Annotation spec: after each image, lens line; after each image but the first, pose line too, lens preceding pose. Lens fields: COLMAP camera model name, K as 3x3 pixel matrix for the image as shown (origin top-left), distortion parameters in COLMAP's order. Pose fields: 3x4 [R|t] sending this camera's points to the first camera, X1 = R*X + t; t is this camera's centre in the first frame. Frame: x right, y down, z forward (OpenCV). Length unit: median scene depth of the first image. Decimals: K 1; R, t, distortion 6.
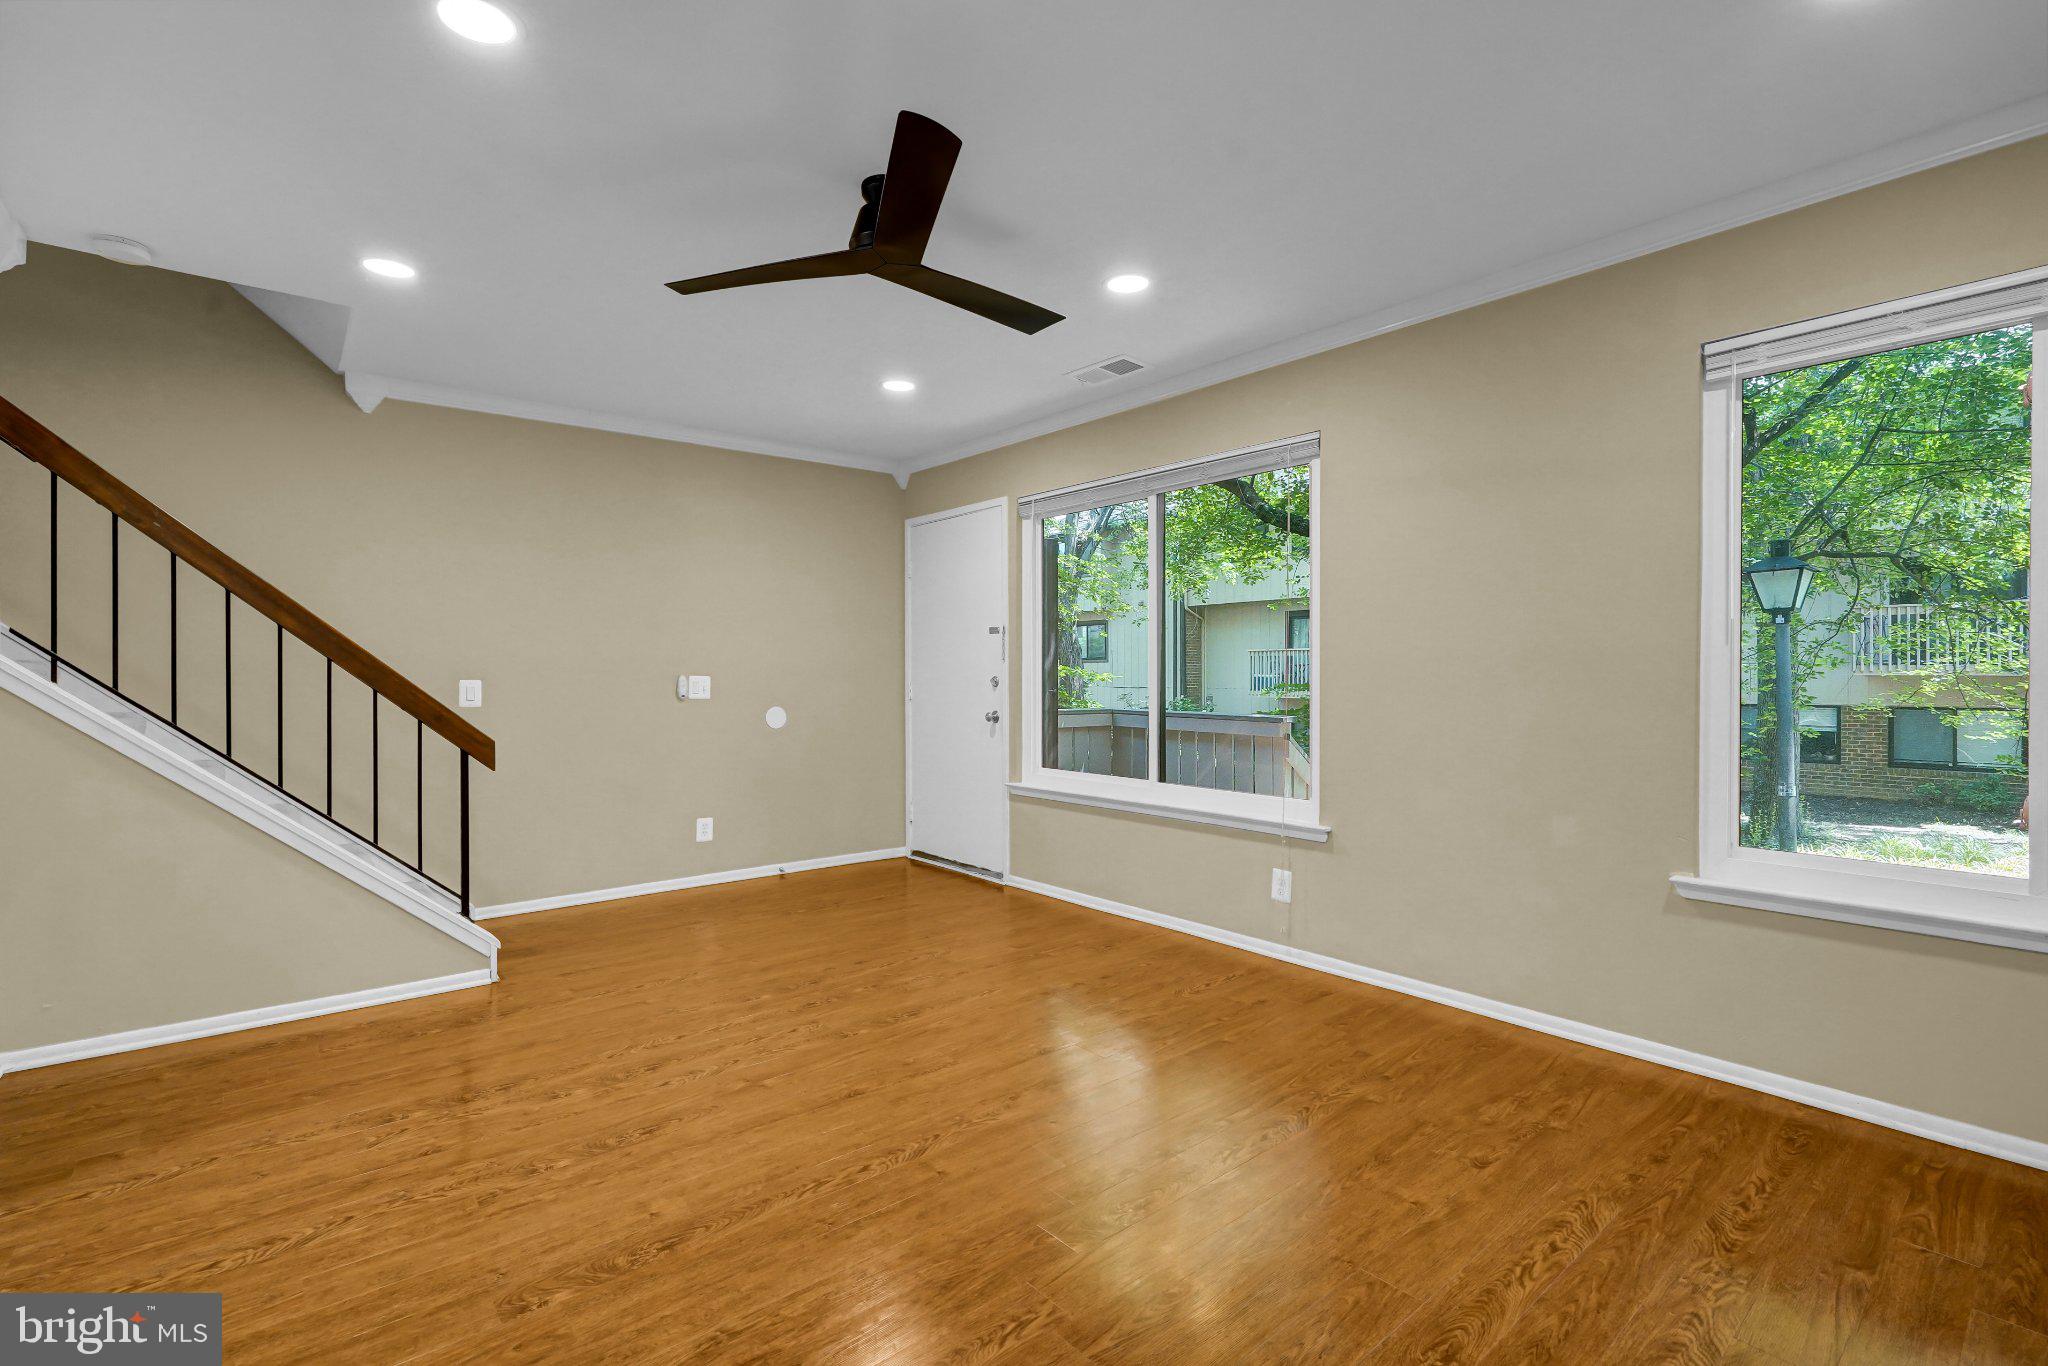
lens RADIAL K [[936.0, 0, 1027.3], [0, 936.0, 678.4], [0, 0, 1]] dist [-0.001003, 0.000485]
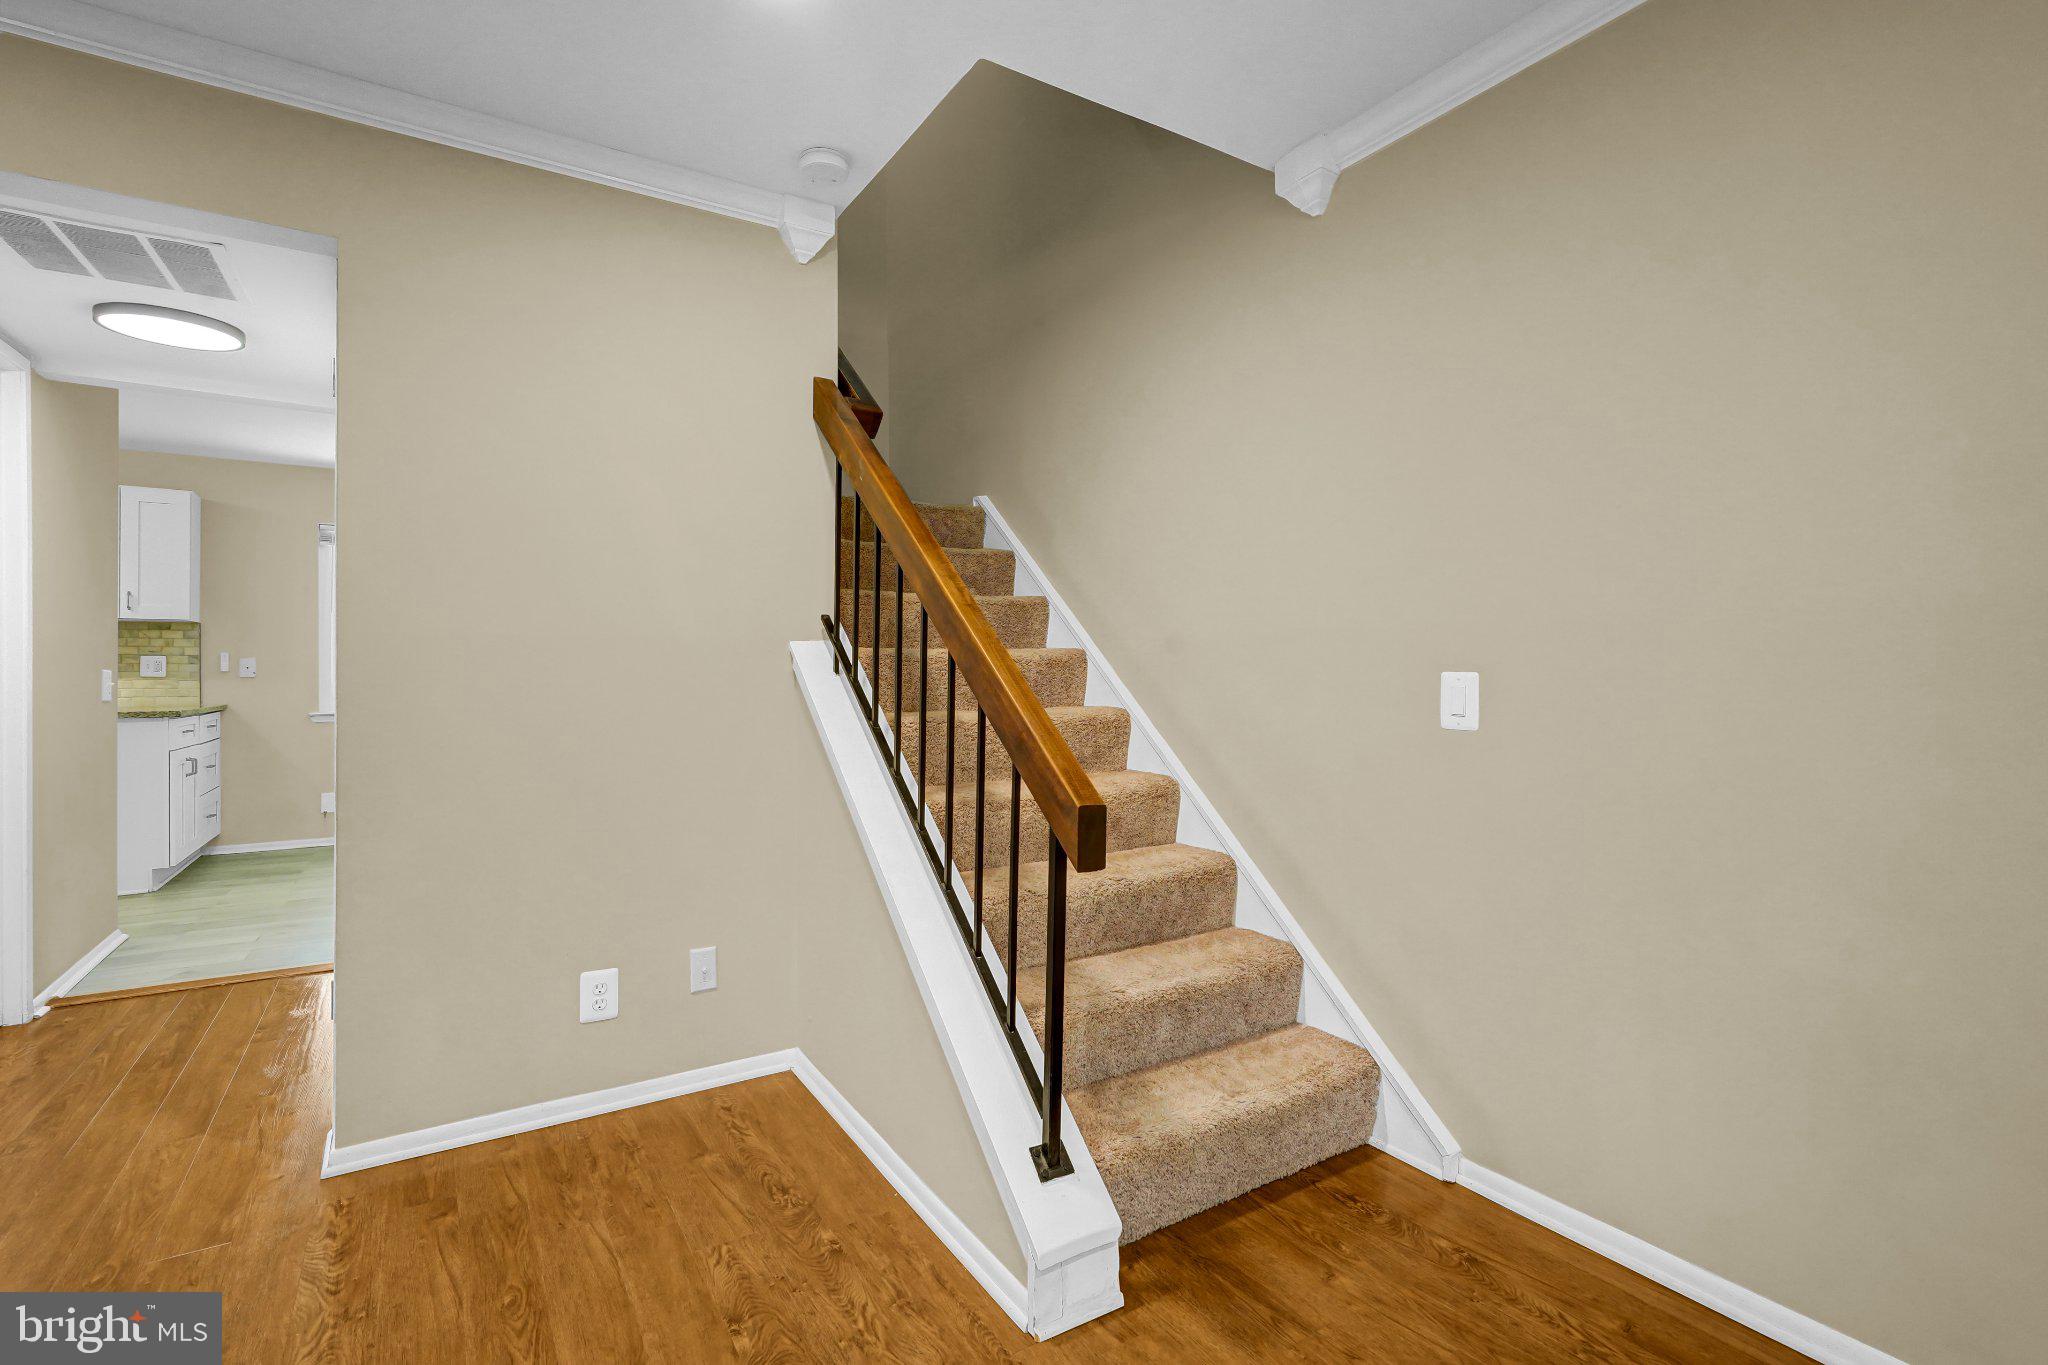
lens RADIAL K [[950.3, 0, 1011.3], [0, 950.3, 655.4], [0, 0, 1]] dist [-0.003150, 0.001094]
pose [[-0.142663, -0.006972, -0.989747, -0.132074], [-0.001685, 0.999975, -0.006801, -0.004467], [0.989770, 0.000697, -0.142671, 1.292857]]
